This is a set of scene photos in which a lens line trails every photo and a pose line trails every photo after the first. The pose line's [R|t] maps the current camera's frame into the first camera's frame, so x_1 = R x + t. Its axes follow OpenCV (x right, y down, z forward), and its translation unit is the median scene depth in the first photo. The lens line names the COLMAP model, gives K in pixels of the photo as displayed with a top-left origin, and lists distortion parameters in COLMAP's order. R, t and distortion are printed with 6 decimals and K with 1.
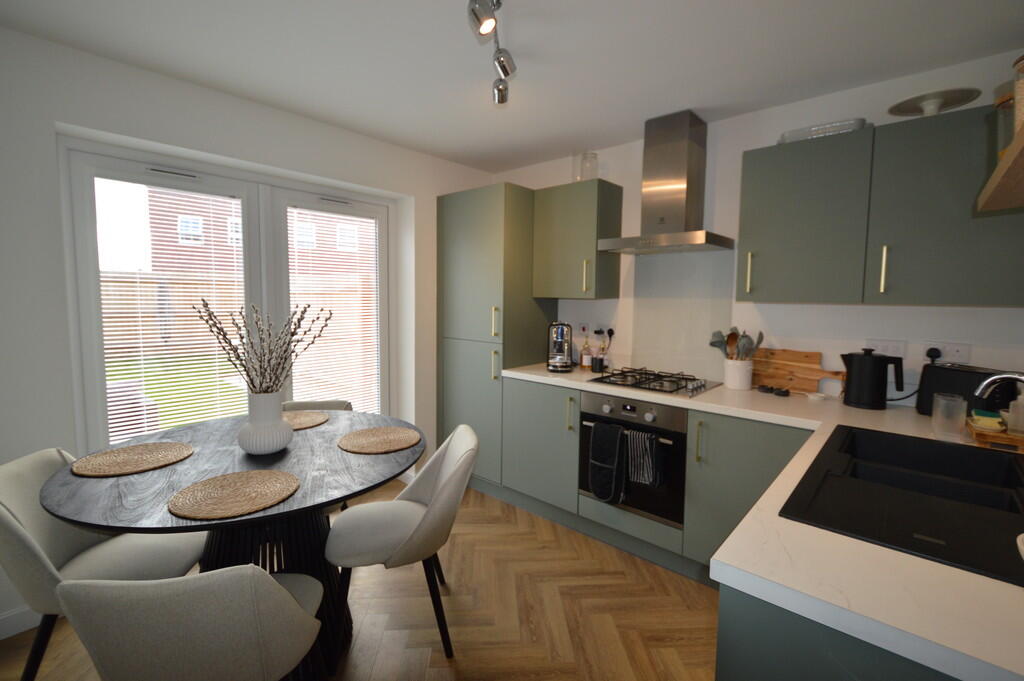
lens RADIAL K [[454.4, 0, 523.2], [0, 454.4, 334.0], [0, 0, 1]] dist [0.000338, 0.000021]
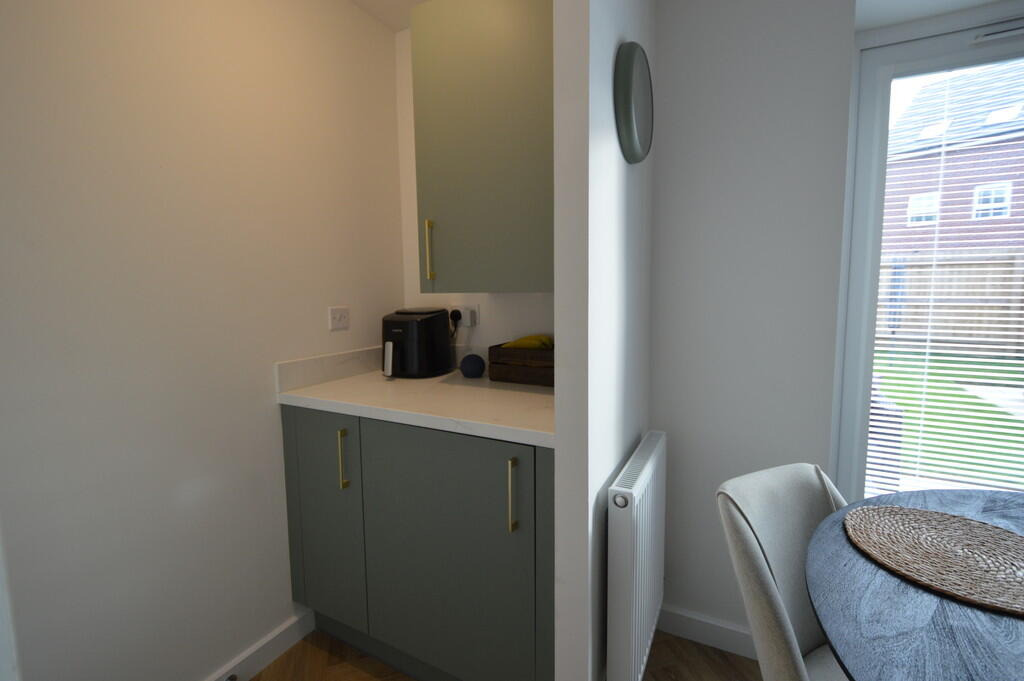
lens RADIAL K [[454.4, 0, 523.2], [0, 454.4, 334.0], [0, 0, 1]] dist [0.000338, 0.000021]
pose [[0.251778, 0.086548, -0.963907, -0.513274], [-0.068136, 0.995107, 0.071552, 0.033704], [0.965384, 0.047662, 0.256443, 0.403851]]
